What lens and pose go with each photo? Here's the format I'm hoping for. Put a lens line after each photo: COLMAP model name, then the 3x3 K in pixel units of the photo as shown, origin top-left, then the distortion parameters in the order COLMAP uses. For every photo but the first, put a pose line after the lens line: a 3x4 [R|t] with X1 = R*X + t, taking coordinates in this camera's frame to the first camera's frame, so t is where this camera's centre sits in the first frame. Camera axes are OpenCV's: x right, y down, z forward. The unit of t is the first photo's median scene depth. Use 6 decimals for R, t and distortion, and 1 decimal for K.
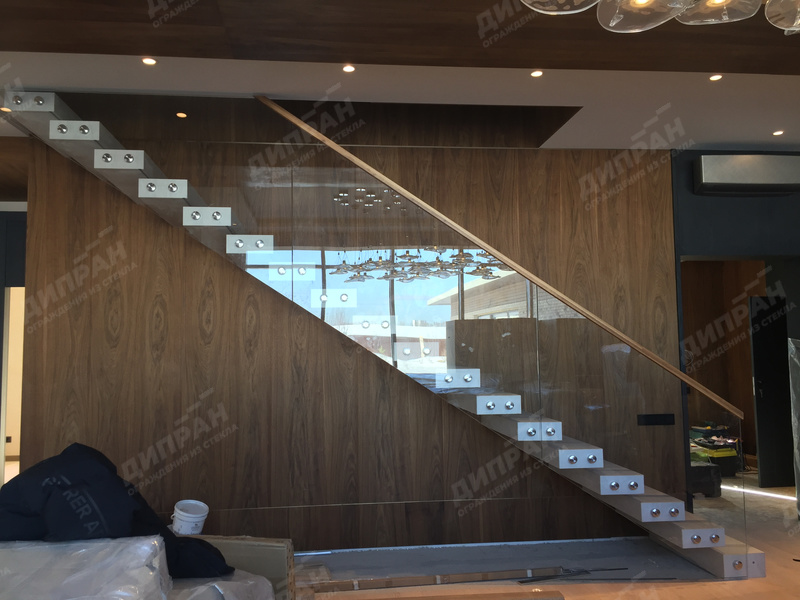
lens RADIAL K [[686.5, 0, 400.0], [0, 686.5, 300.0], [0, 0, 1]] dist [0.048047, -0.012609]
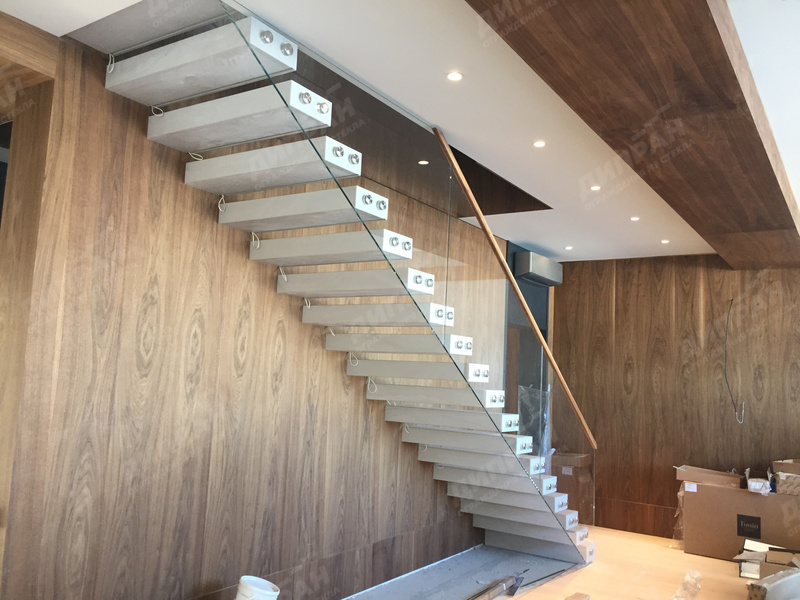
lens RADIAL K [[686.5, 0, 400.0], [0, 686.5, 300.0], [0, 0, 1]] dist [0.048047, -0.012609]
pose [[0.640004, 0.127216, 0.757767, -0.777995], [-0.114581, 0.990973, -0.069593, 0.009931], [-0.759780, -0.042286, 0.648804, 0.340989]]
